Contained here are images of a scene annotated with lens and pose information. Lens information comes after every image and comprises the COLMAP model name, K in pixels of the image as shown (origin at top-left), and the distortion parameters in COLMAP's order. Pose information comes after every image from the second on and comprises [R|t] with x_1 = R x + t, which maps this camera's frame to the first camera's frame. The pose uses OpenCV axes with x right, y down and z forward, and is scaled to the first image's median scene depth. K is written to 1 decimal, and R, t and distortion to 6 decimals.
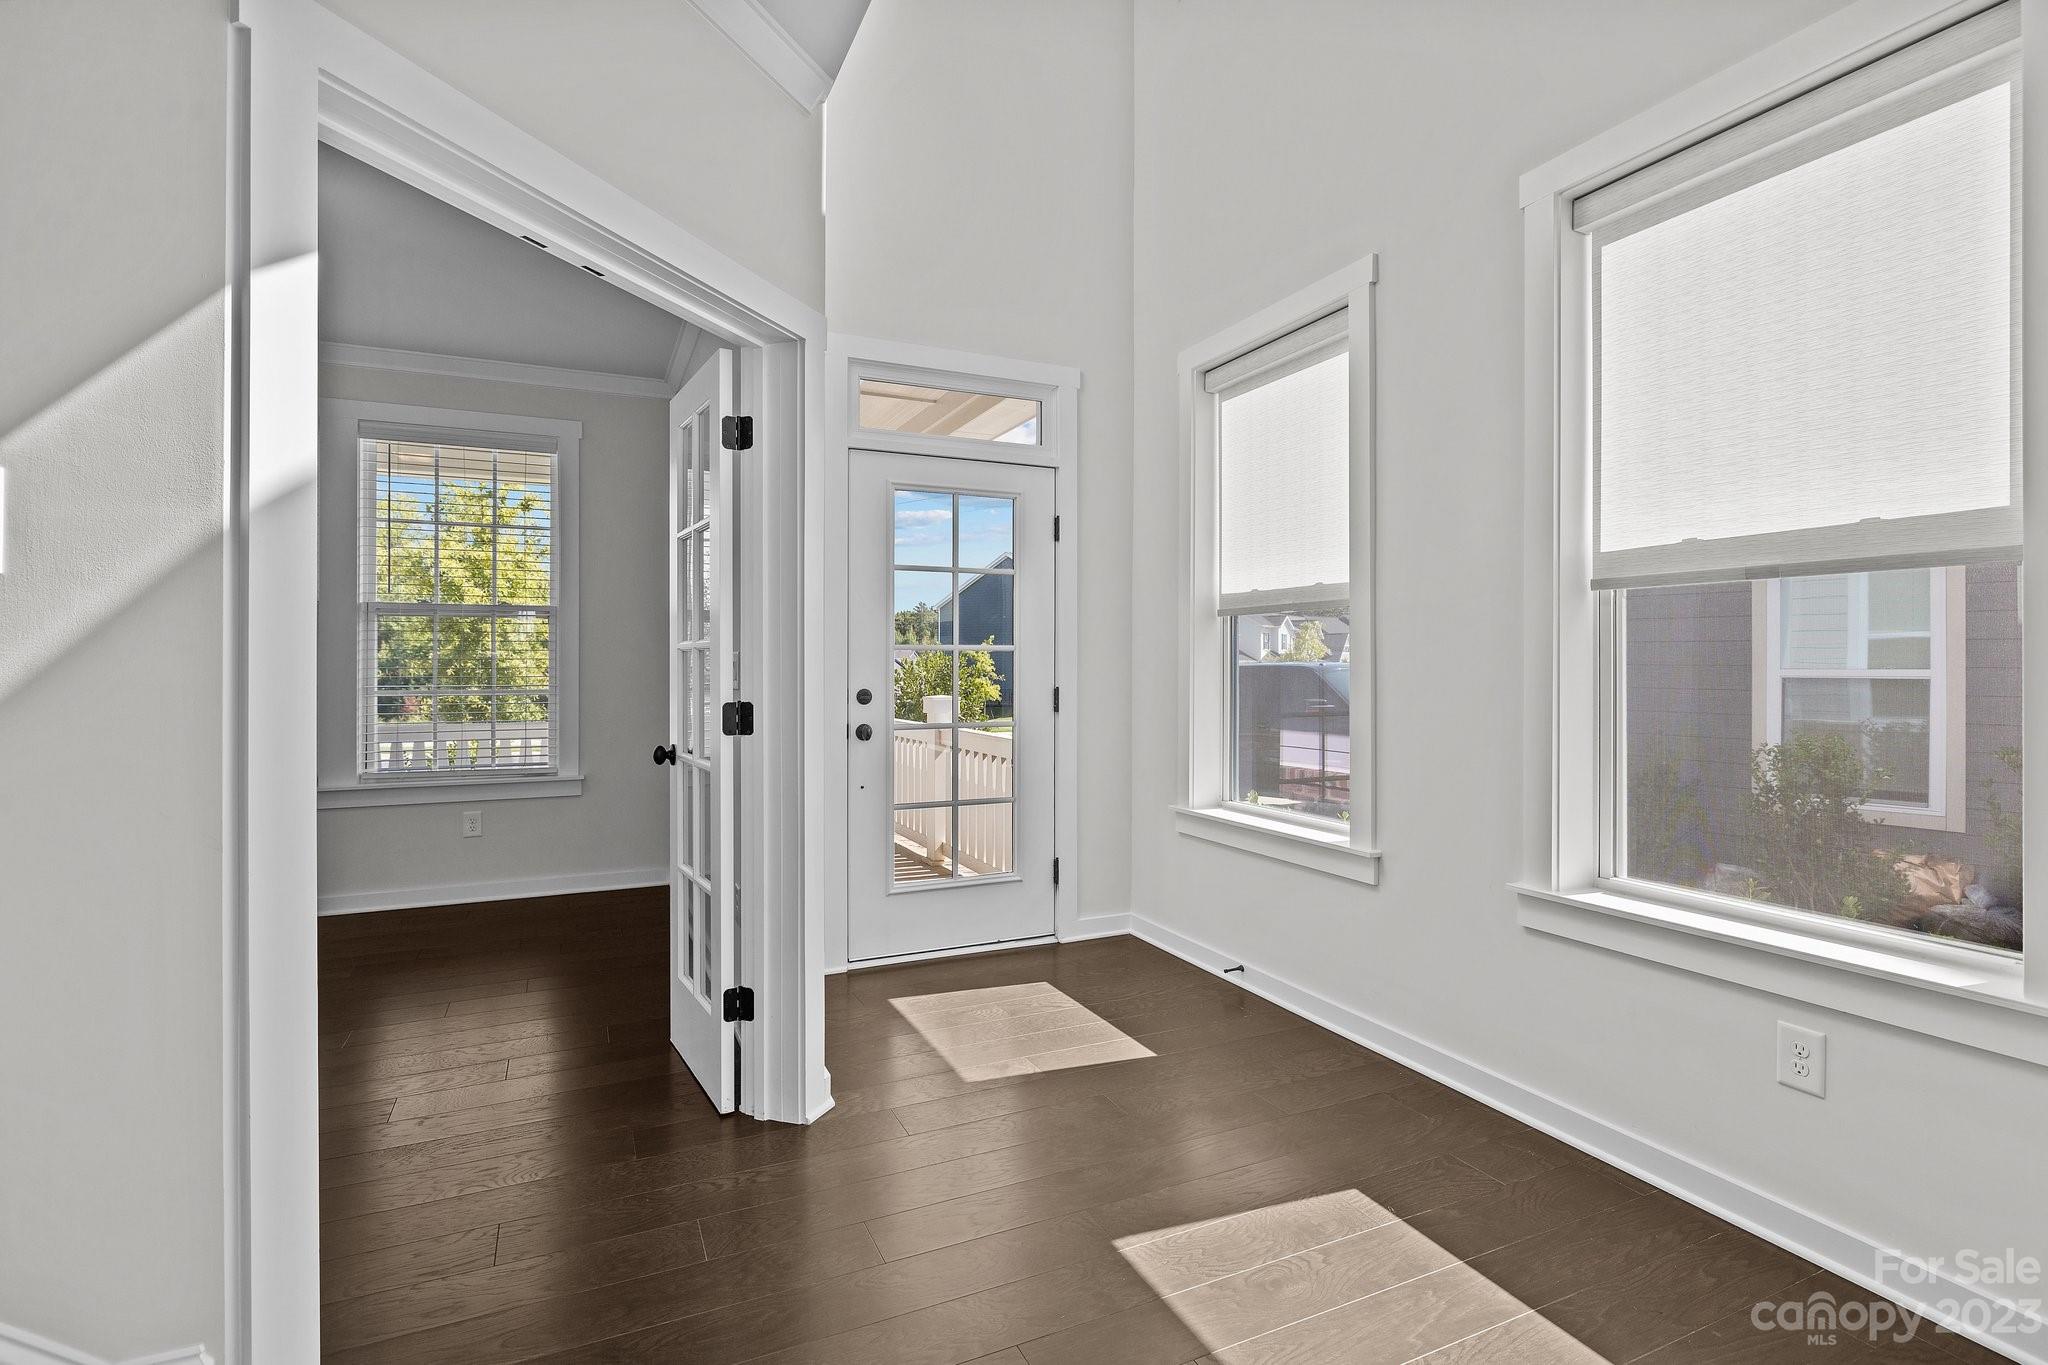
lens RADIAL K [[970.9, 0, 1027.8], [0, 970.9, 673.3], [0, 0, 1]] dist [0.003370, 0.000576]
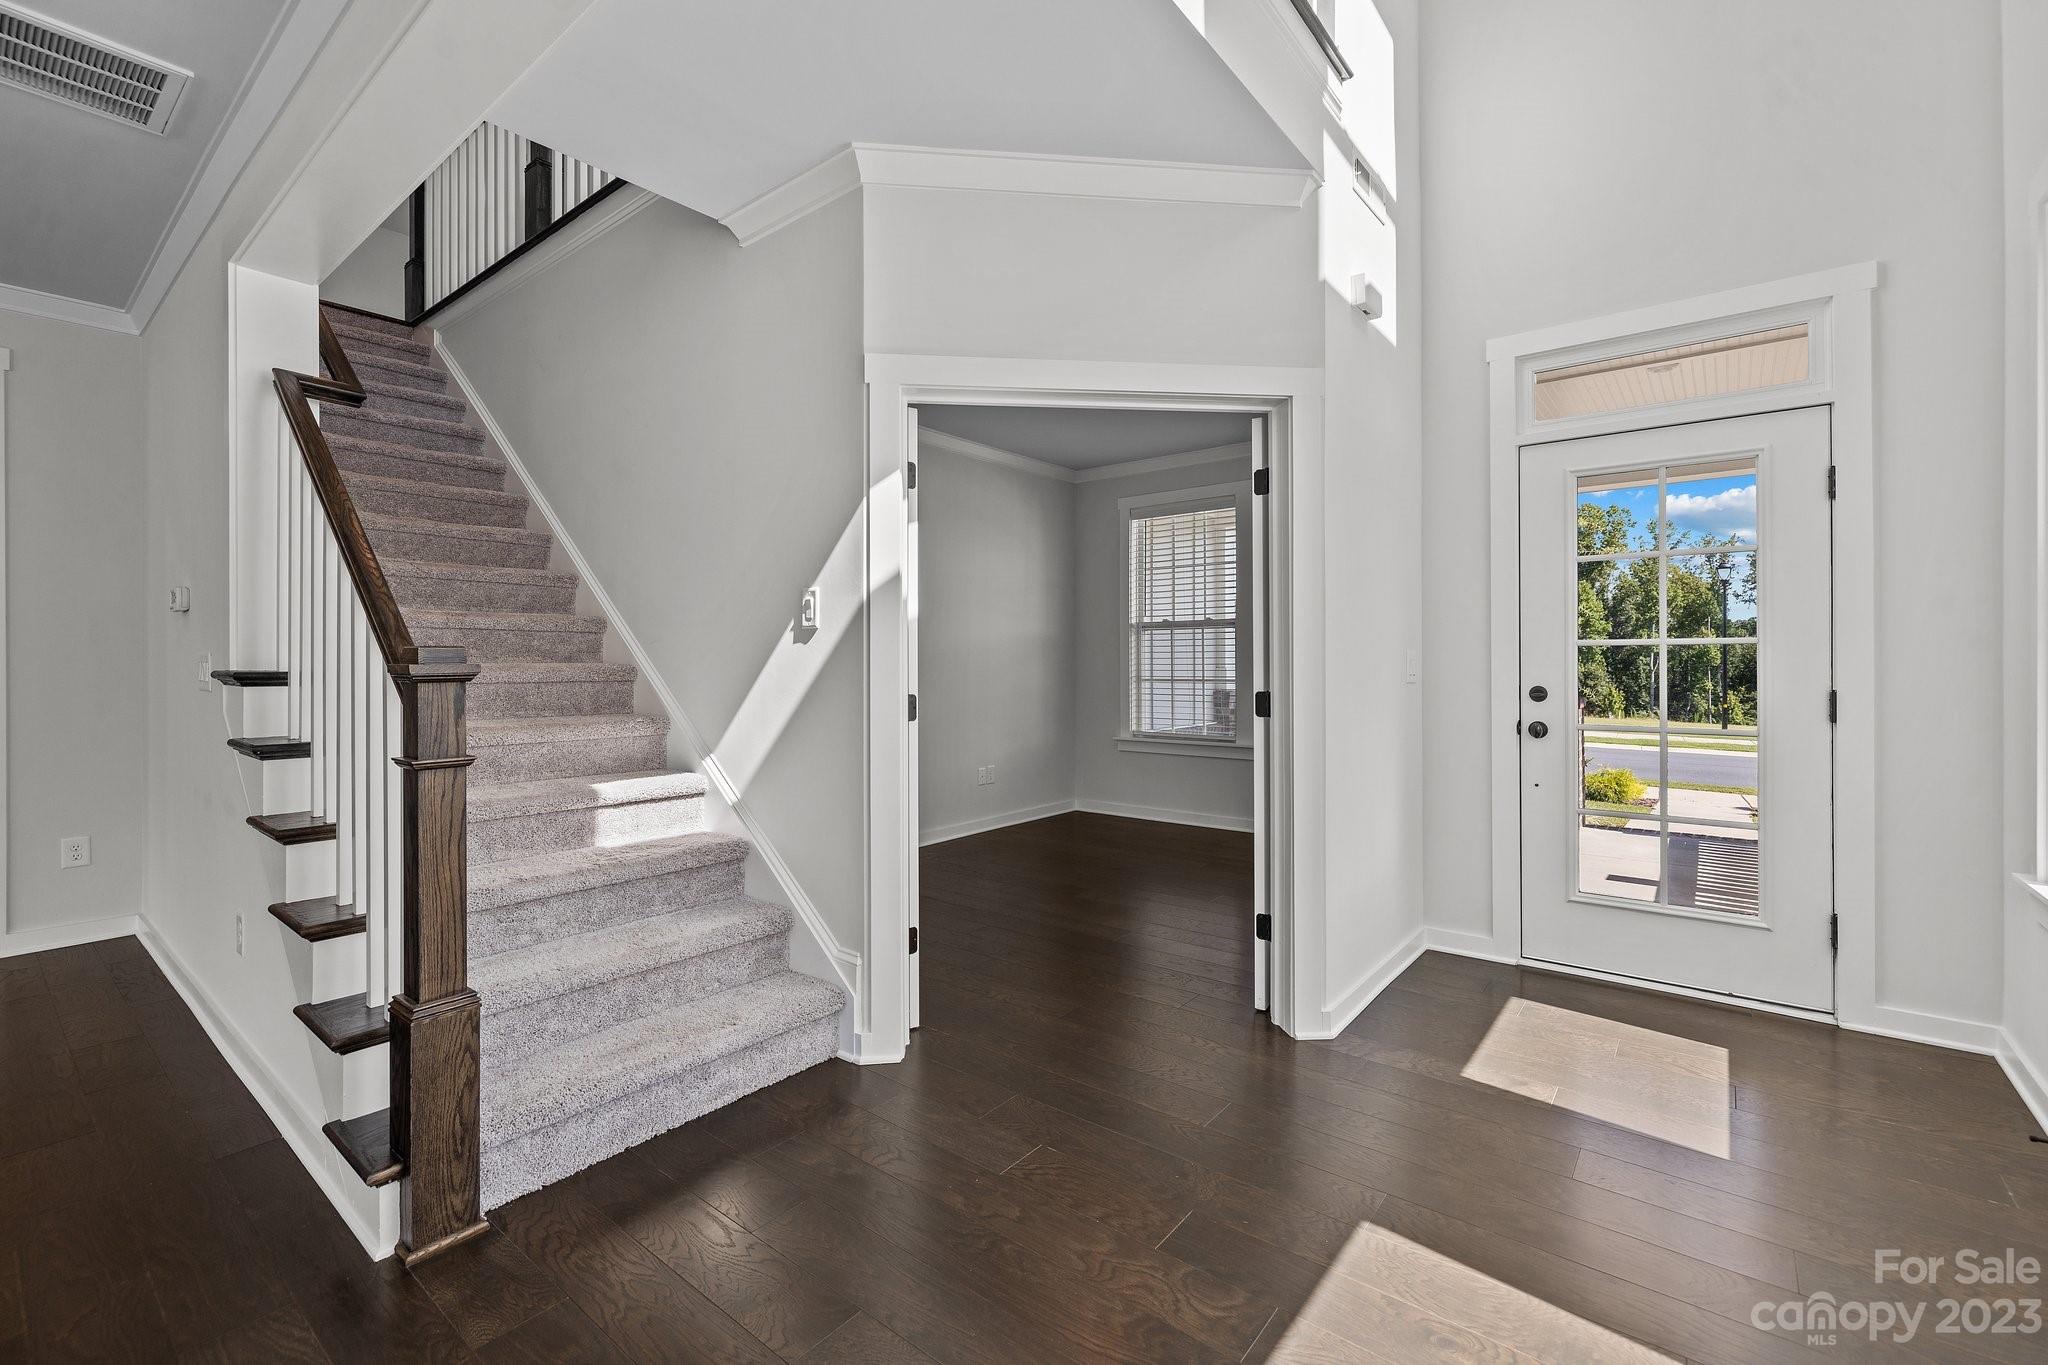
lens RADIAL K [[880.3, 0, 1038.1], [0, 880.3, 672.3], [0, 0, 1]] dist [0.002329, 0.001049]
pose [[0.451483, 0.010515, -0.892218, 0.408111], [-0.005617, 0.999944, 0.008942, -0.002843], [0.892262, 0.000975, 0.451517, 0.142916]]
